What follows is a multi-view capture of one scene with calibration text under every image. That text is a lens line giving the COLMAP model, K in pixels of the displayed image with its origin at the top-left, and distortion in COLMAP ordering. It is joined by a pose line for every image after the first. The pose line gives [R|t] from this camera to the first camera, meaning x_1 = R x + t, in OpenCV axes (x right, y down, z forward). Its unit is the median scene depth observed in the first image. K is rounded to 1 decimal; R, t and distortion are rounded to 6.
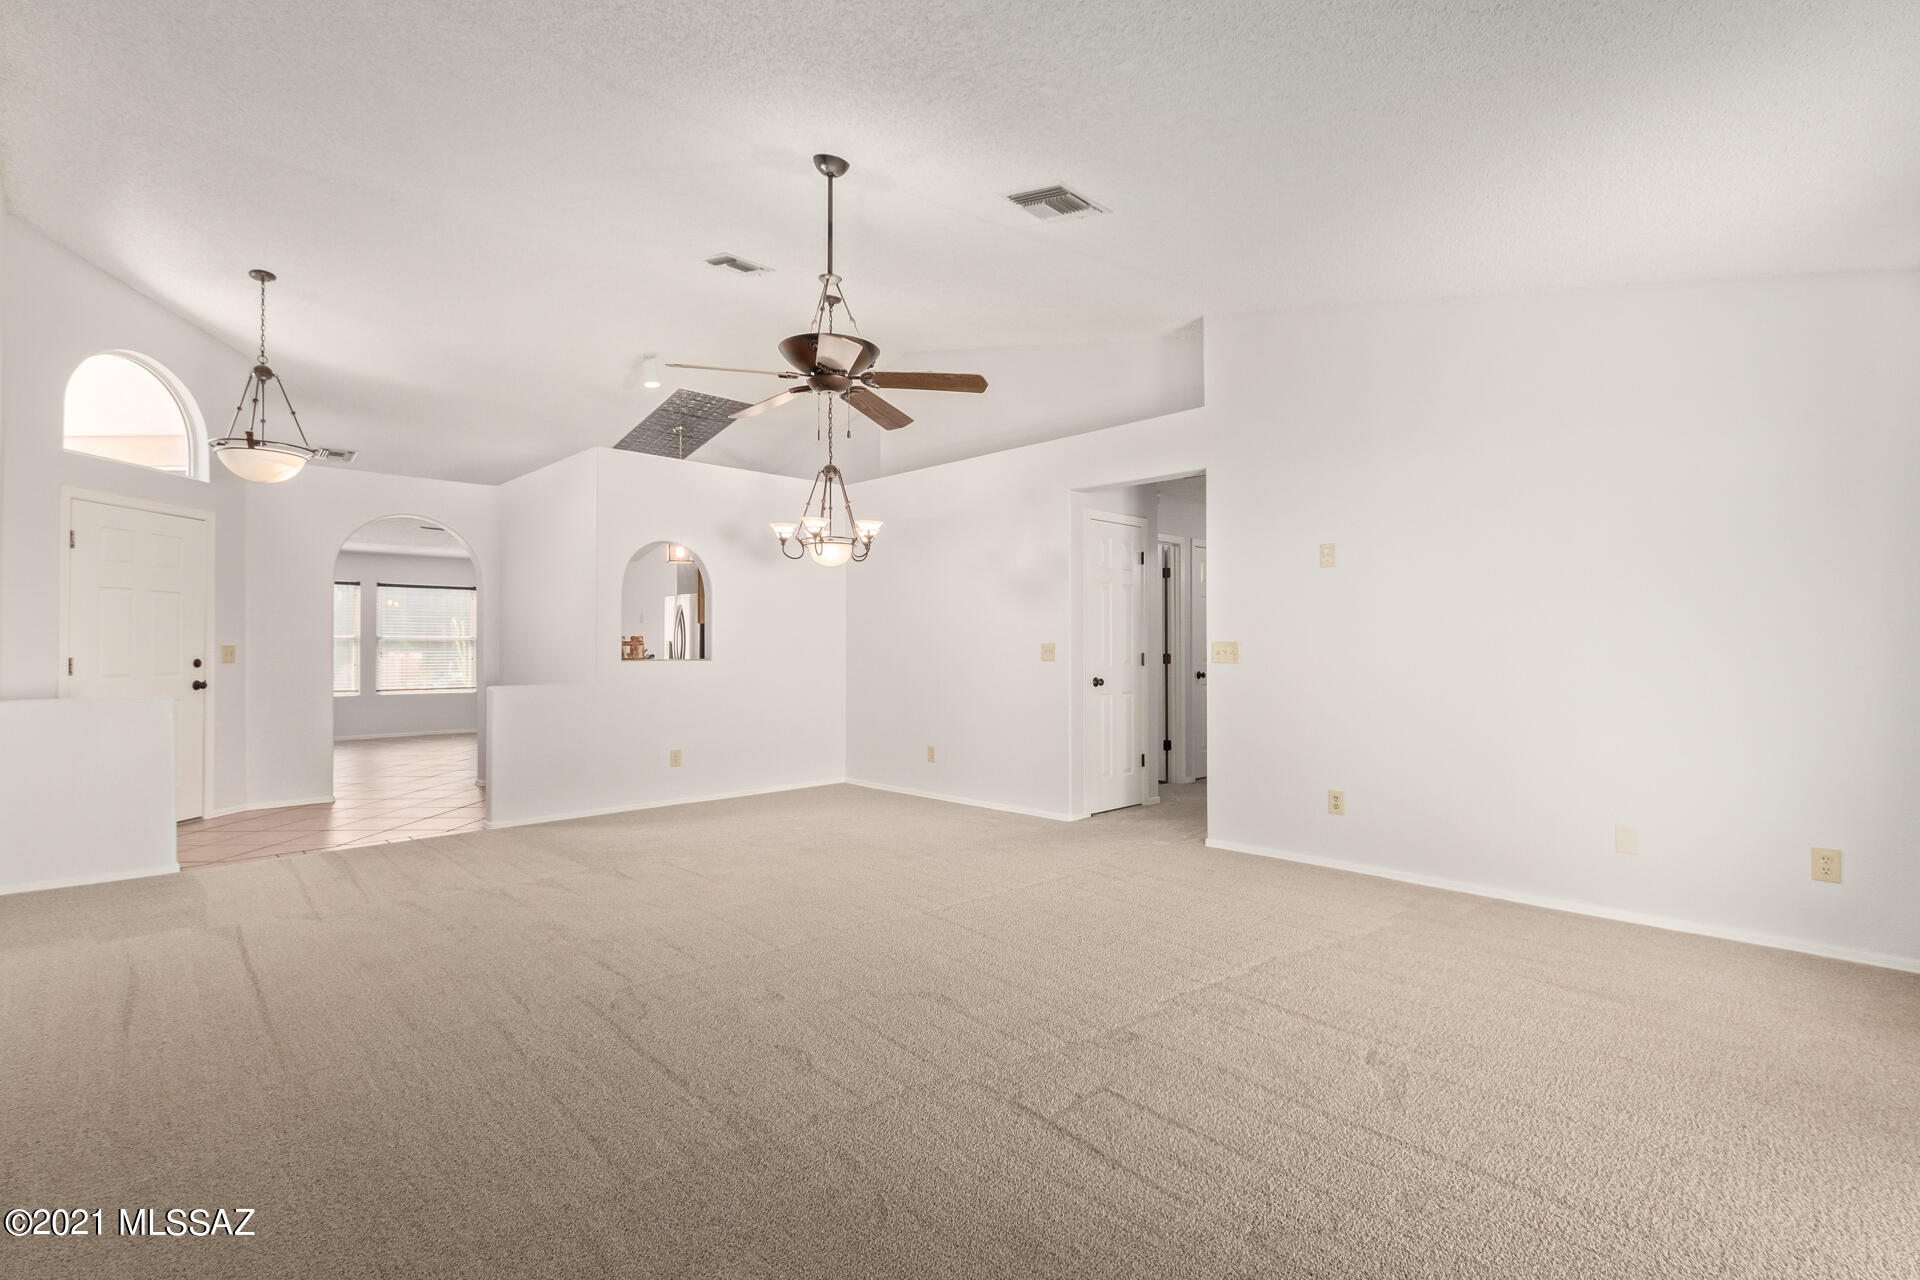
lens RADIAL K [[879.4, 0, 967.6], [0, 879.4, 635.9], [0, 0, 1]] dist [0.003533, -0.000544]
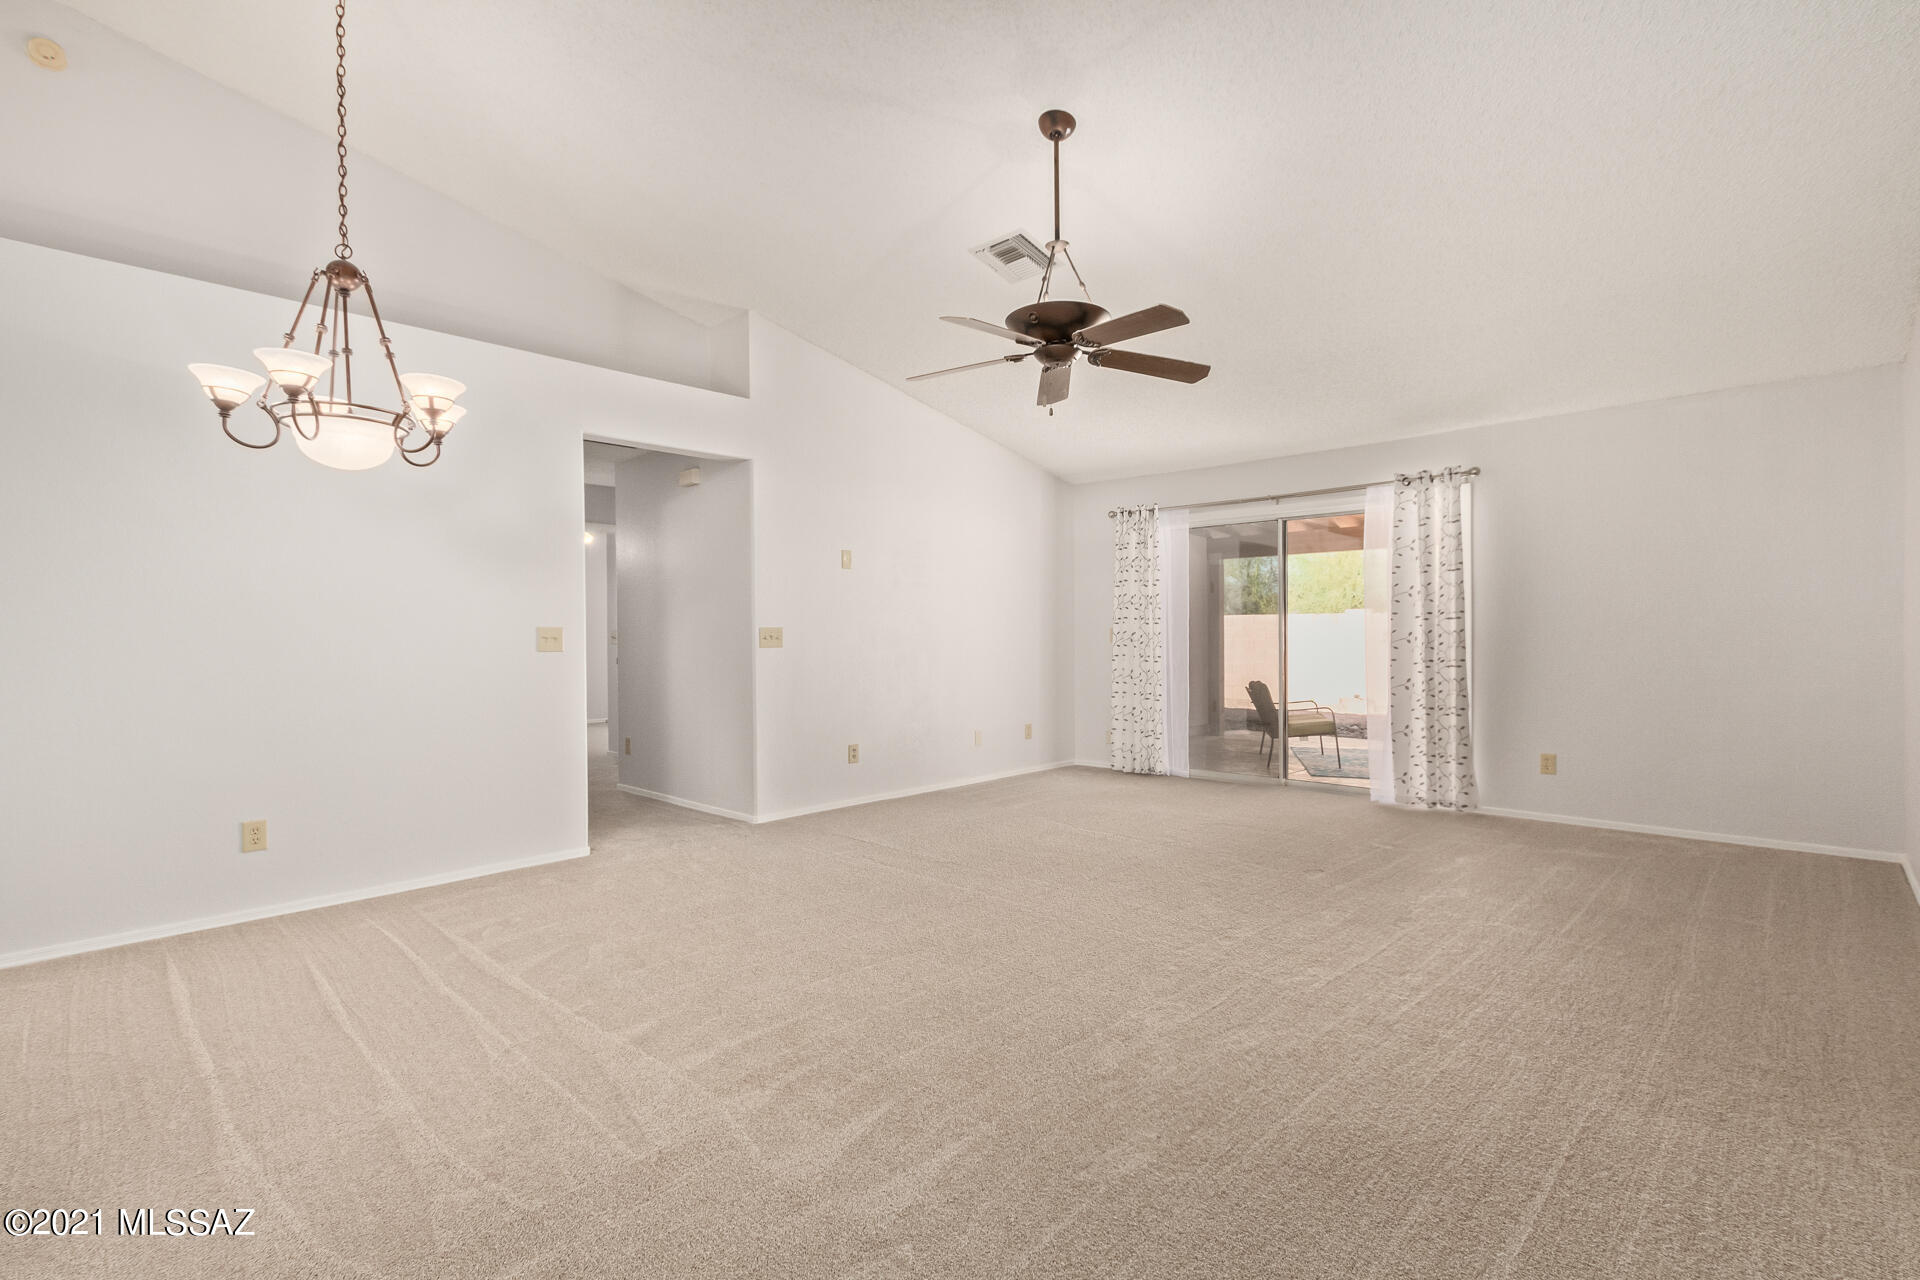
lens RADIAL K [[879.4, 0, 967.6], [0, 879.4, 635.9], [0, 0, 1]] dist [0.003533, -0.000544]
pose [[-0.035231, 0.000551, 0.999379, -0.774007], [-0.006469, 0.999979, -0.000779, 0.016563], [-0.999358, -0.006492, -0.035226, 0.789388]]
